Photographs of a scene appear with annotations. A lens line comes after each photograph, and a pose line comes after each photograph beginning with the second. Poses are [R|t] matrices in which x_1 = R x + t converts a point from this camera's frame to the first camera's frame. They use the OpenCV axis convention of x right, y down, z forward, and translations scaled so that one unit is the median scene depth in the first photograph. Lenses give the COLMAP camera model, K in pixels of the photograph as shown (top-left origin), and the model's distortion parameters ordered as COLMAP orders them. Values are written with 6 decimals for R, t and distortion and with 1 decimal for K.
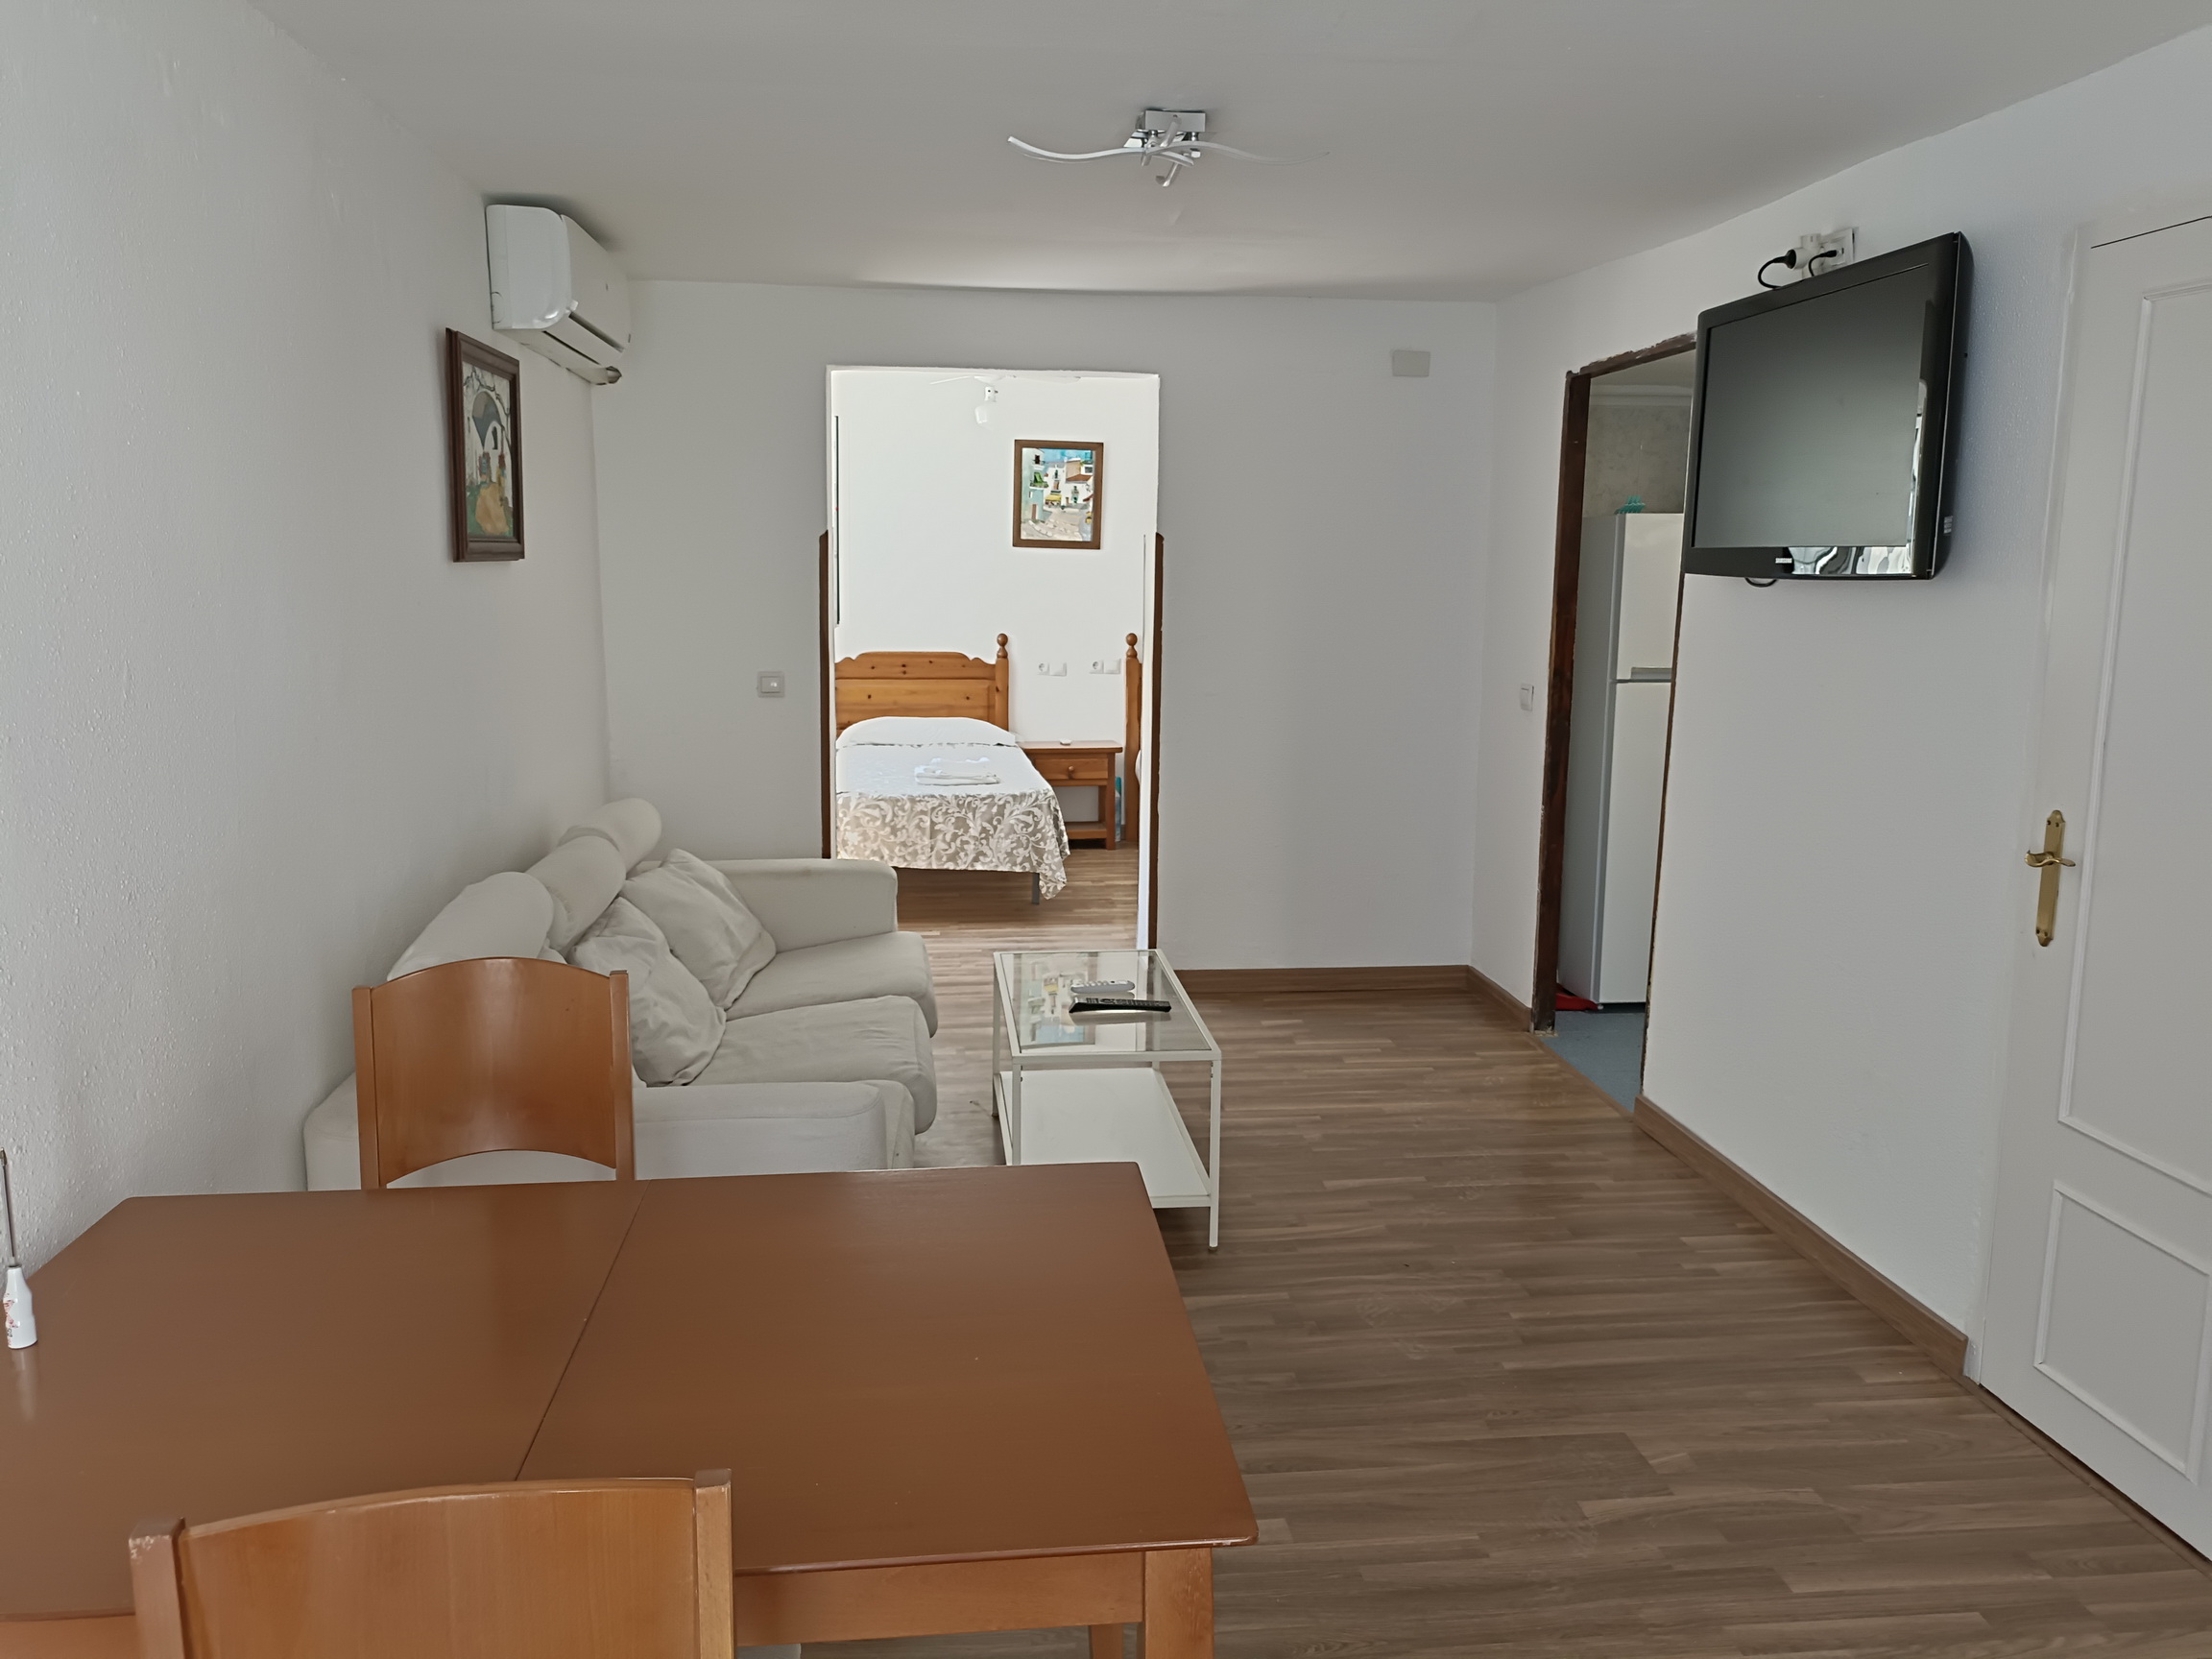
lens RADIAL K [[1636.8, 0, 1115.4], [0, 1636.8, 825.0], [0, 0, 1]] dist [0.047337, -0.041073]
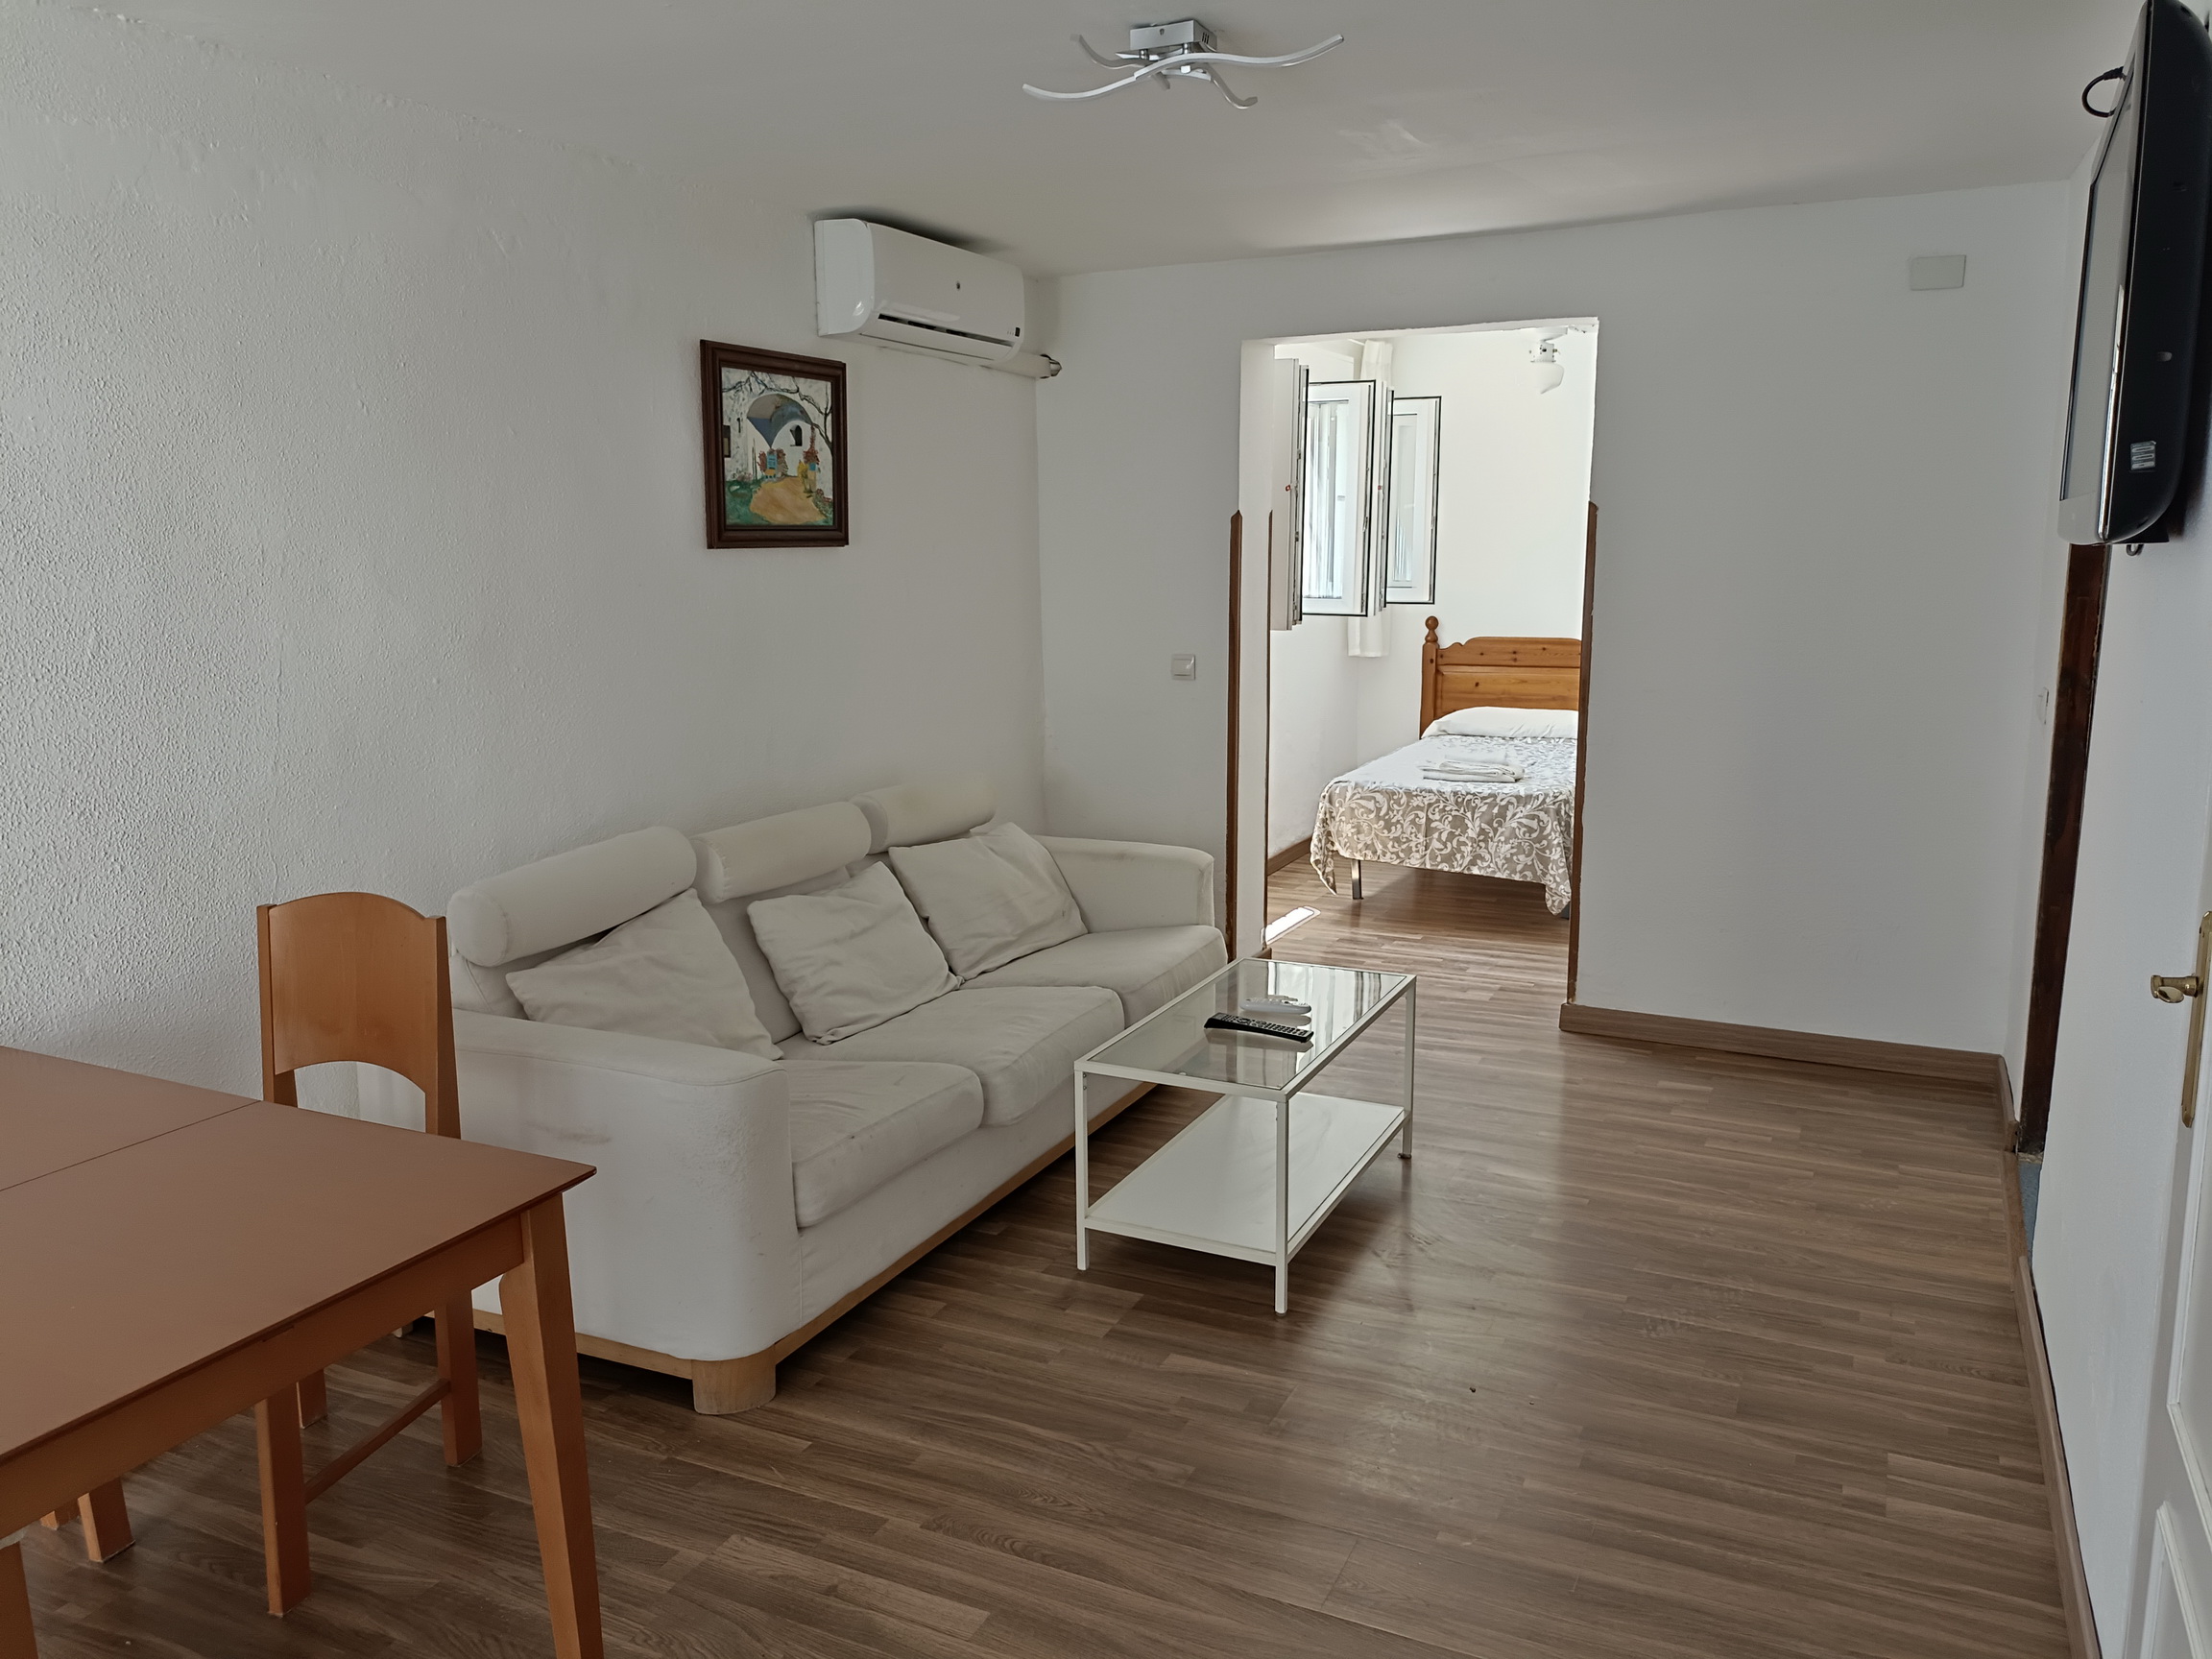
lens RADIAL K [[1636.8, 0, 1115.4], [0, 1636.8, 825.0], [0, 0, 1]] dist [0.047337, -0.041073]
pose [[0.841237, 0.075231, -0.535408, 0.239648], [-0.070581, 0.997078, 0.029202, -0.013069], [0.536040, 0.013224, 0.844089, 0.111532]]
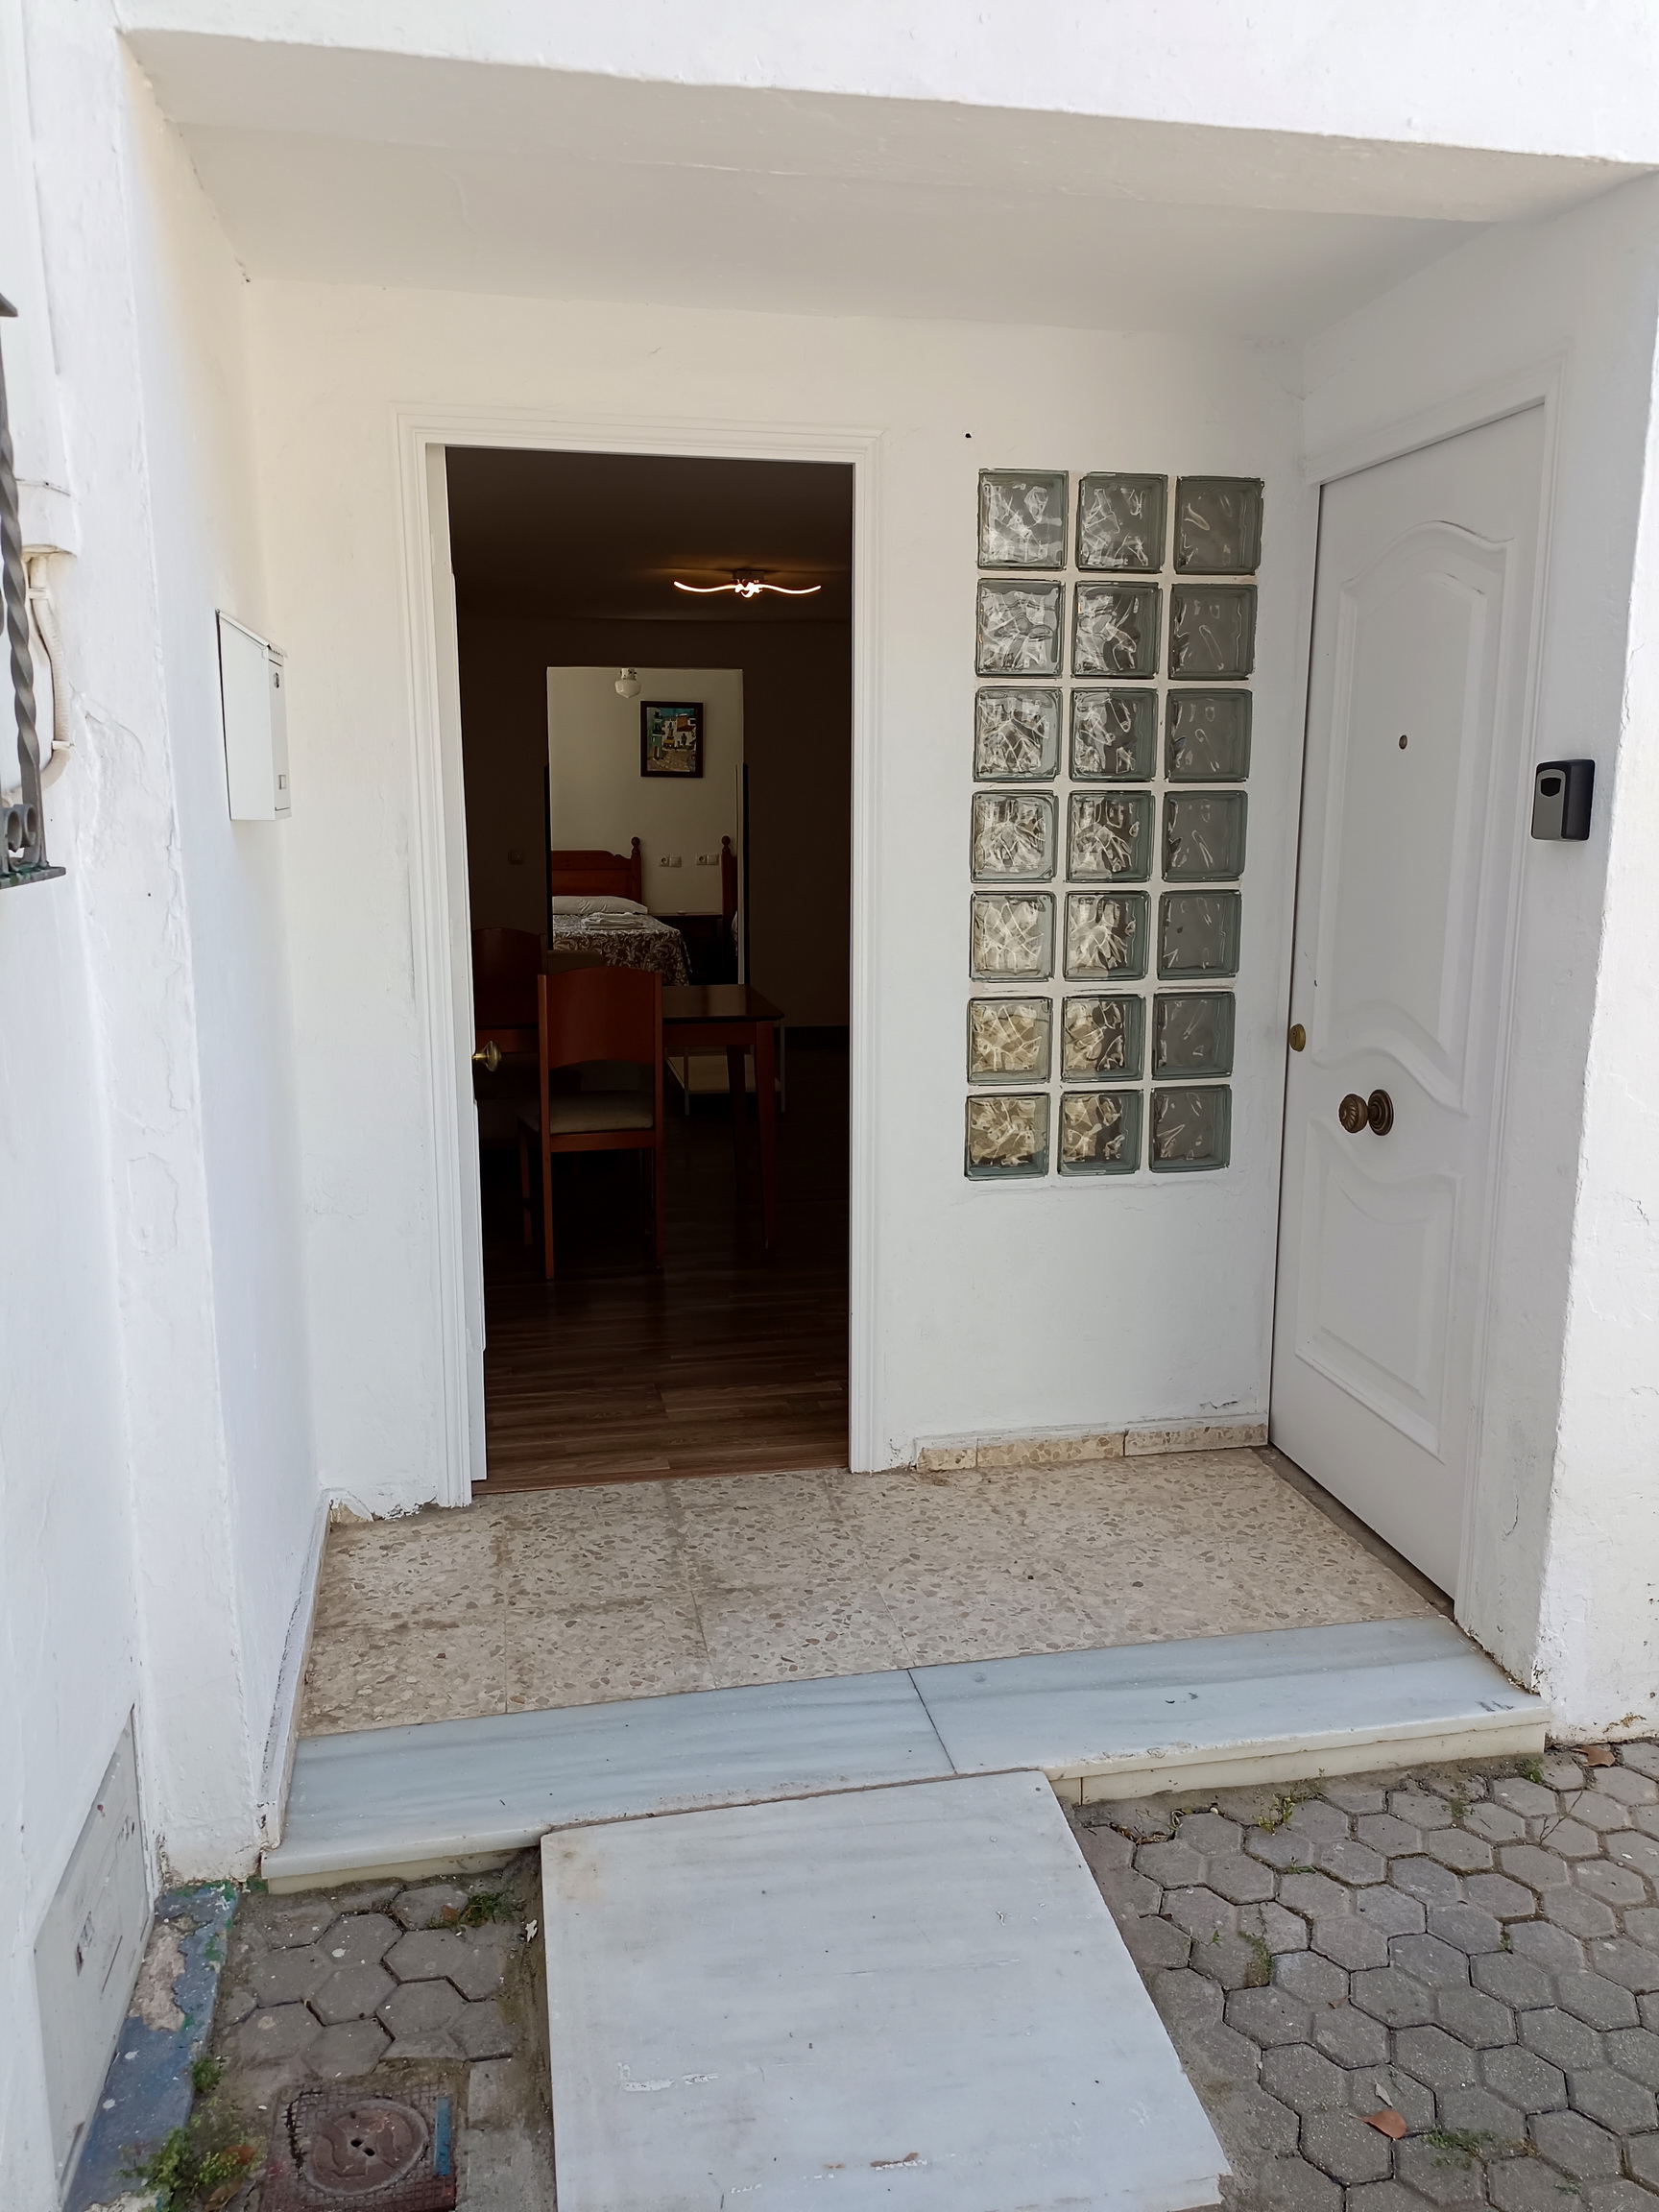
lens RADIAL K [[1636.8, 0, 829.5], [0, 1636.8, 1106.0], [0, 0, 1]] dist [0.047337, -0.041073]
pose [[0.996634, -0.025857, 0.077799, -0.022351], [0.023937, 0.999388, 0.025515, 0.109402], [-0.078411, -0.023567, 0.996642, -0.574974]]
